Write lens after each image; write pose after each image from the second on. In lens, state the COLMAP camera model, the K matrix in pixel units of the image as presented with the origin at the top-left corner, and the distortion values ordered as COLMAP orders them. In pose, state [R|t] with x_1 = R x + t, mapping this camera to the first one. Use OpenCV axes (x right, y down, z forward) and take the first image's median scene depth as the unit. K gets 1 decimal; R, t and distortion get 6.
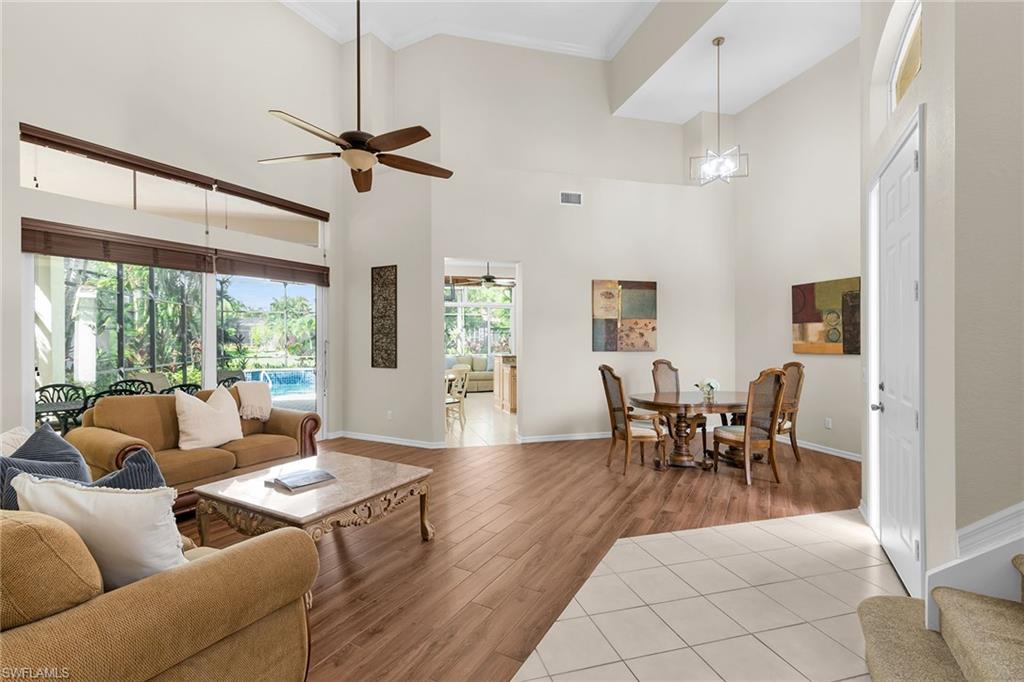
lens RADIAL K [[465.6, 0, 508.5], [0, 465.6, 337.1], [0, 0, 1]] dist [0.005960, -0.000180]
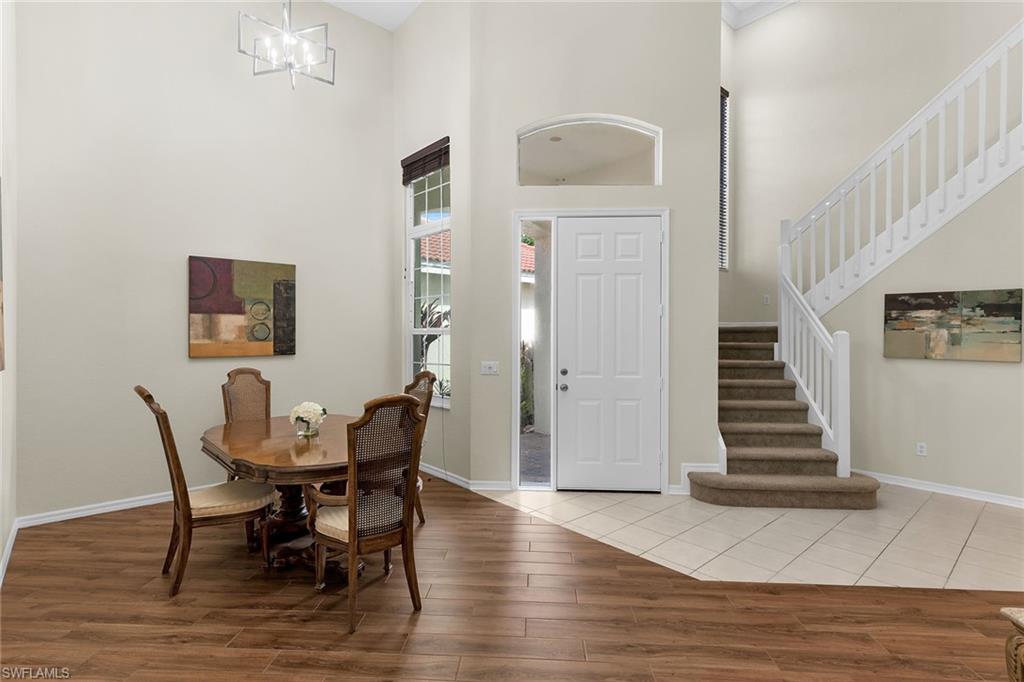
lens RADIAL K [[465.6, 0, 539.5], [0, 465.6, 333.6], [0, 0, 1]] dist [0.005960, -0.000180]
pose [[-0.432914, 0.006078, 0.901415, -0.199751], [-0.002791, 0.999963, -0.008082, 0.003450], [-0.901431, -0.006014, -0.432881, 0.840772]]
